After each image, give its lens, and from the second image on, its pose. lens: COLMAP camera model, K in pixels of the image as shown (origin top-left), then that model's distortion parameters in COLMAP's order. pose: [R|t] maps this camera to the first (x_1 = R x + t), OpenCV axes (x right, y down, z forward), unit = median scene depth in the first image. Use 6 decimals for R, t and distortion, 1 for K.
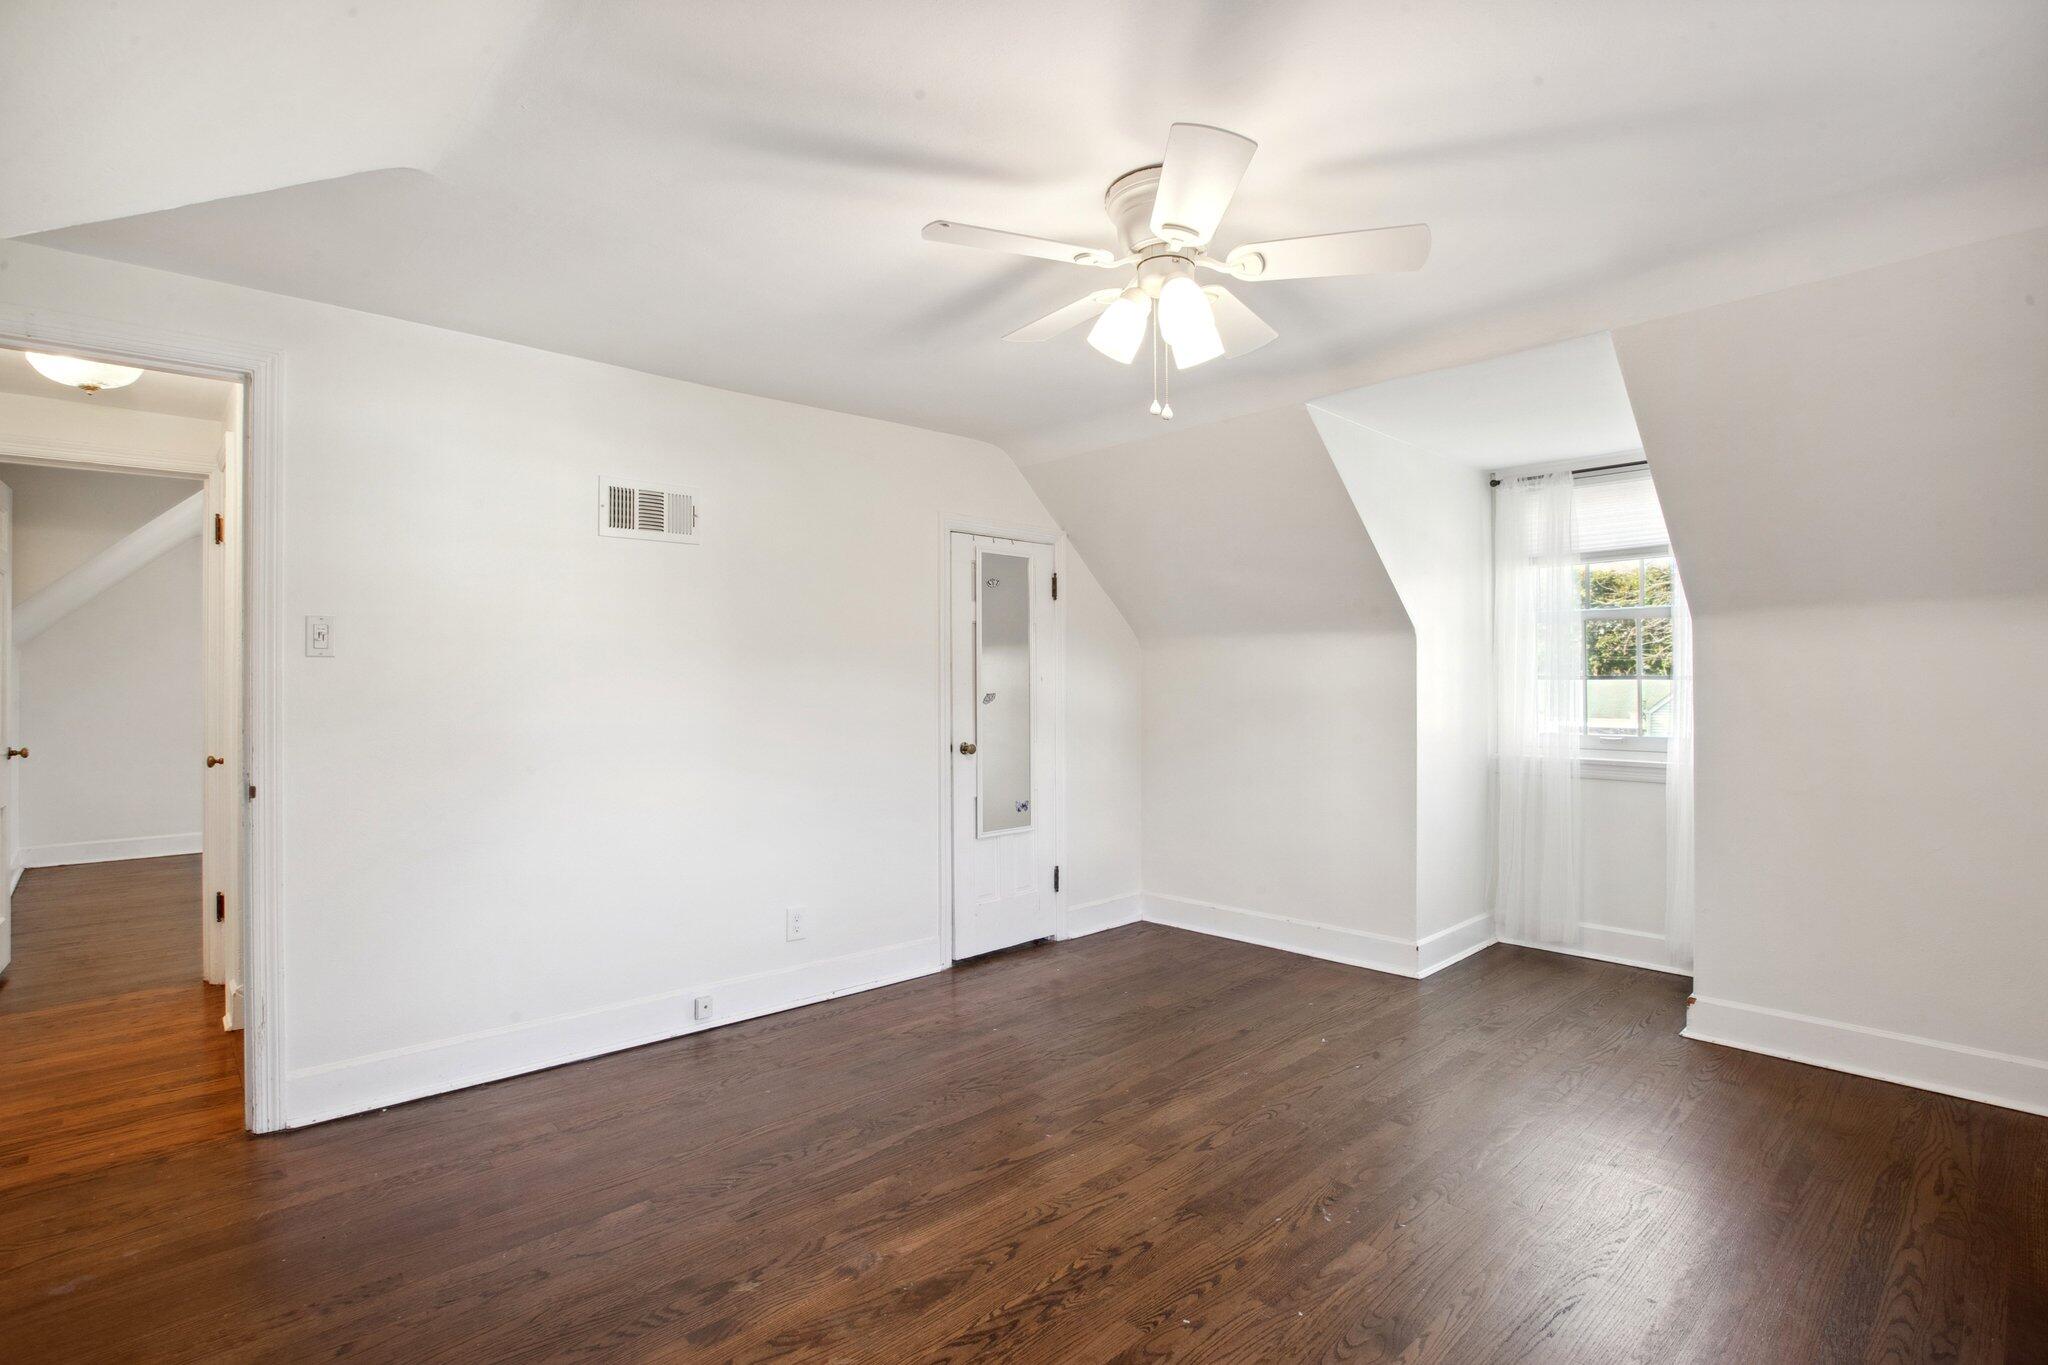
lens RADIAL K [[1015.1, 0, 1018.4], [0, 1015.1, 678.6], [0, 0, 1]] dist [-0.002759, -0.000376]
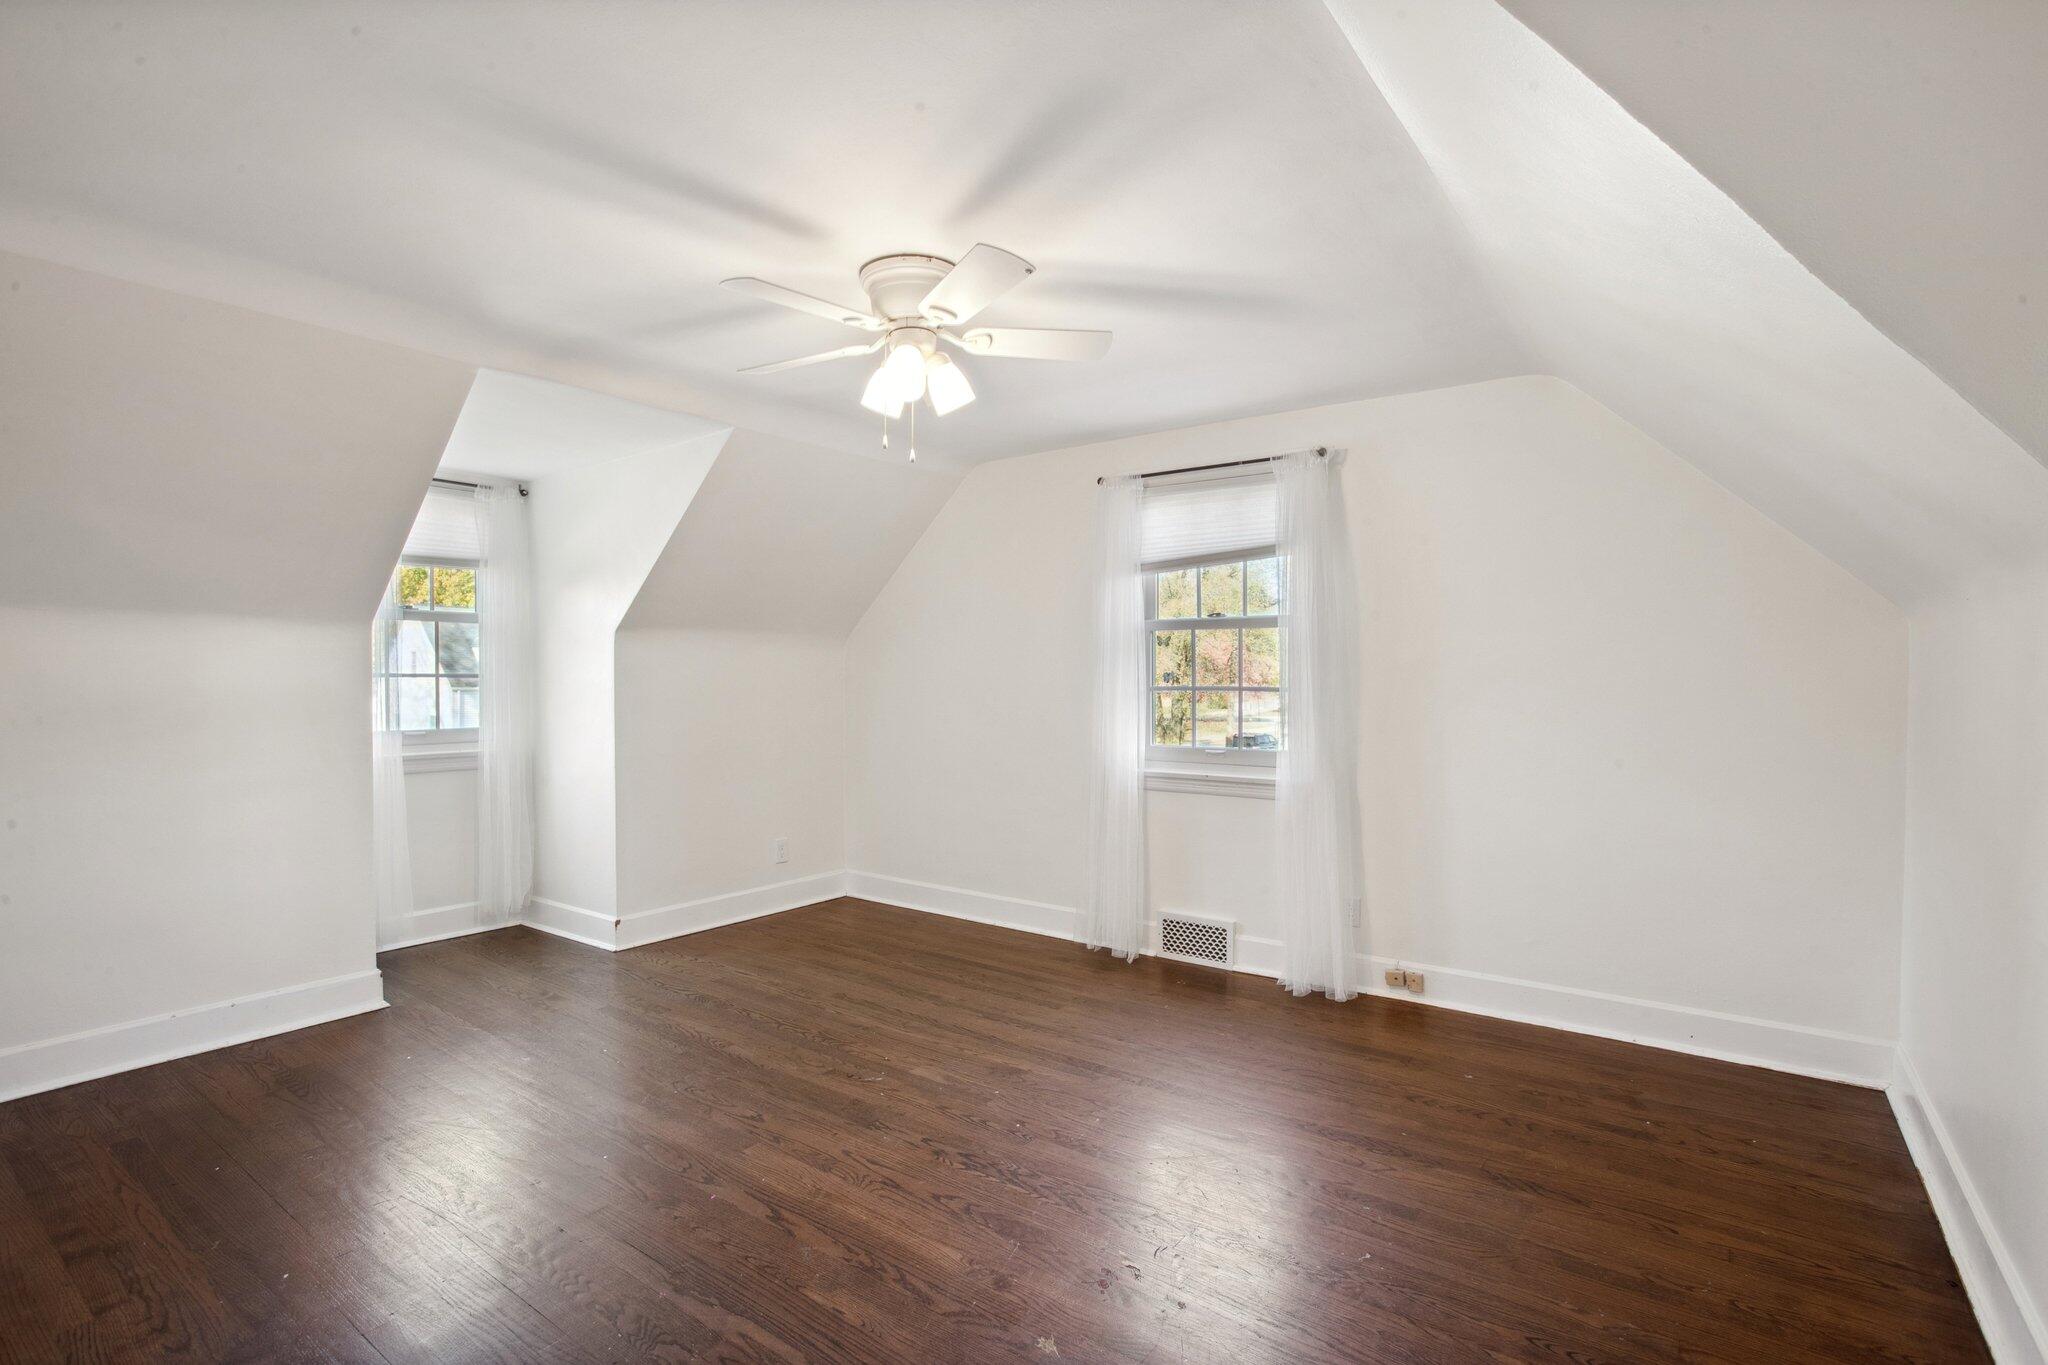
lens RADIAL K [[978.3, 0, 1030.3], [0, 978.3, 696.9], [0, 0, 1]] dist [-0.002683, -0.000077]
pose [[-0.213098, -0.009453, 0.976985, -0.908062], [-0.004388, 0.999952, 0.008718, 0.015470], [-0.977021, -0.002429, -0.213129, 0.987576]]
